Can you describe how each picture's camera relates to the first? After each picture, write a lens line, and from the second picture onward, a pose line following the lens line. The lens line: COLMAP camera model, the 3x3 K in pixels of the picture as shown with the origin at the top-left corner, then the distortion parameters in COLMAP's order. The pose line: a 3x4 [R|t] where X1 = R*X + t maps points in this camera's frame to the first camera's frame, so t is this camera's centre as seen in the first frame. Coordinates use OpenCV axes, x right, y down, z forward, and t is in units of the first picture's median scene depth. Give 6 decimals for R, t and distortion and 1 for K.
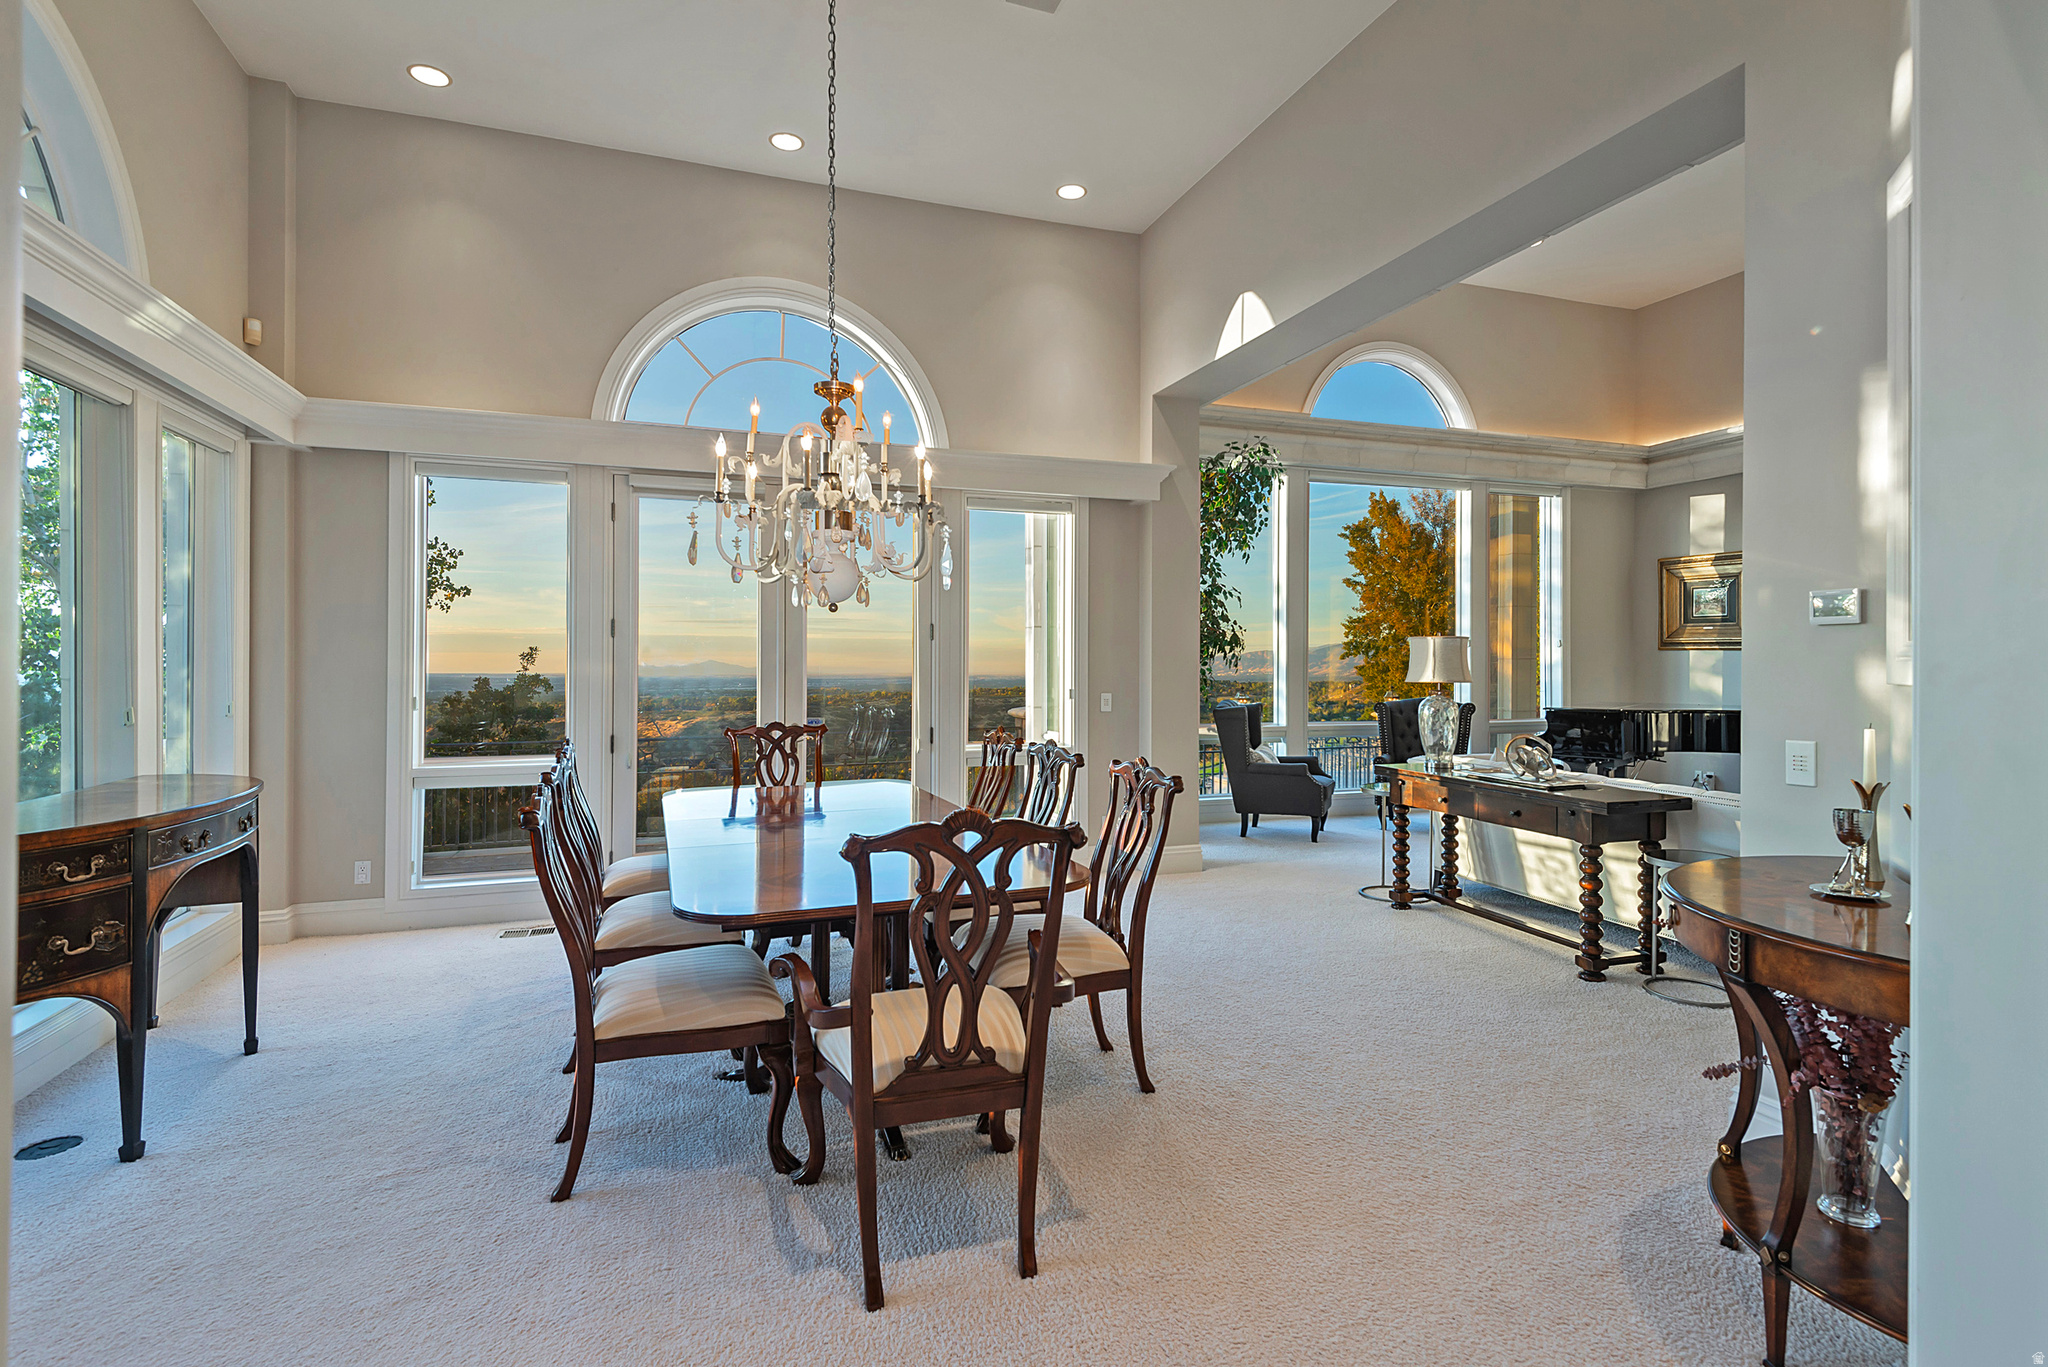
lens RADIAL K [[959.8, 0, 1024.1], [0, 959.8, 678.5], [0, 0, 1]] dist [0.015937, 0.000240]
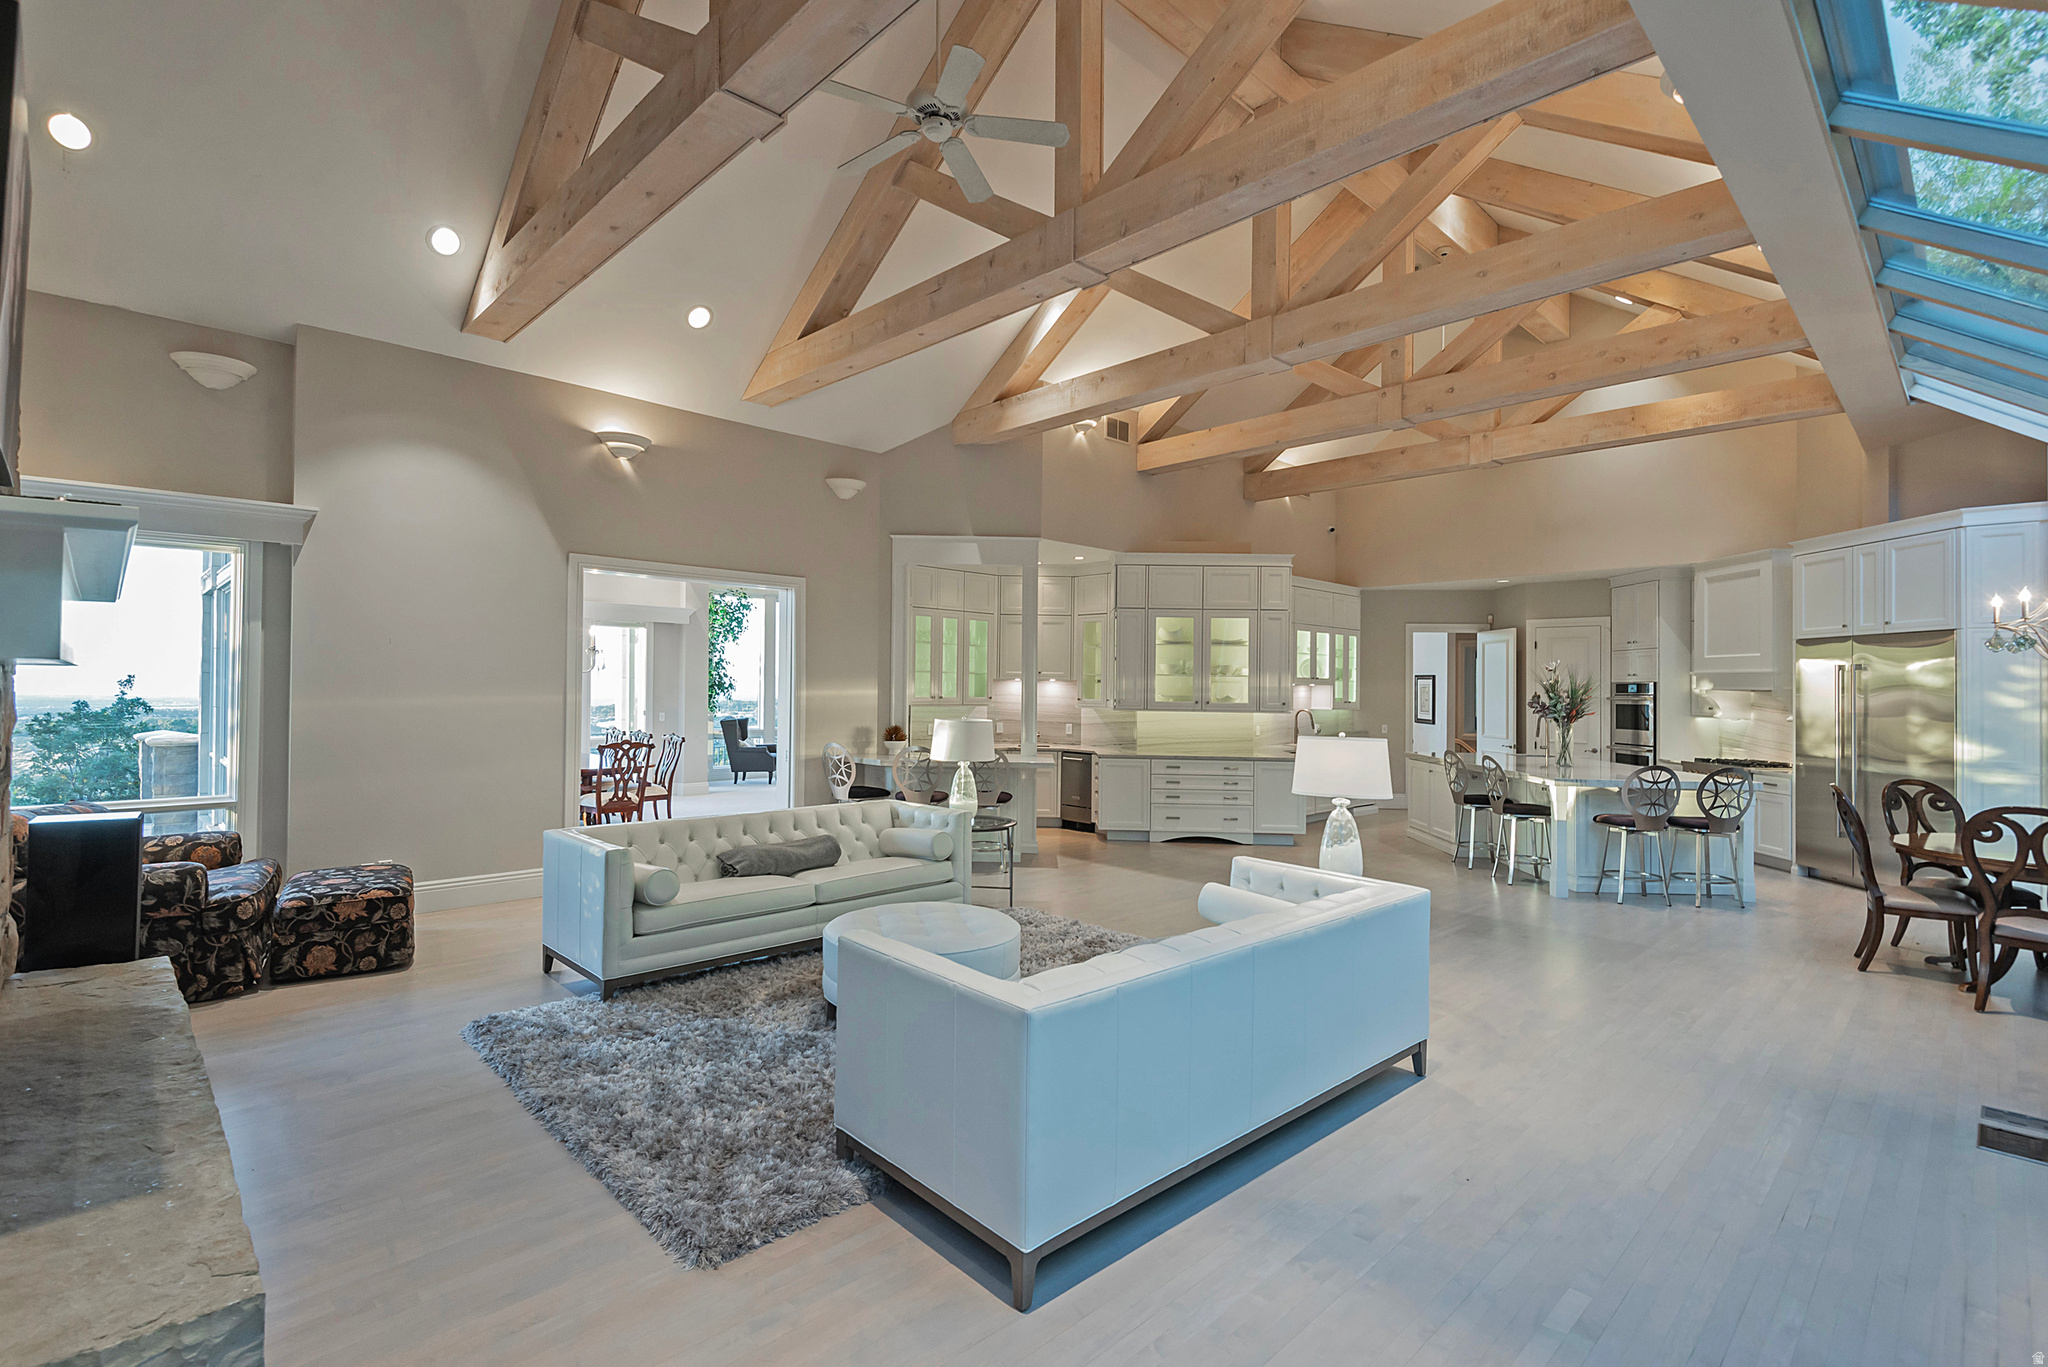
lens RADIAL K [[959.8, 0, 1033.1], [0, 959.8, 687.5], [0, 0, 1]] dist [0.015937, 0.000240]
pose [[0.901170, 0.006032, 0.433423, -0.084882], [-0.002947, 0.999965, -0.007791, -0.022924], [-0.433455, 0.005744, 0.901157, -1.107424]]
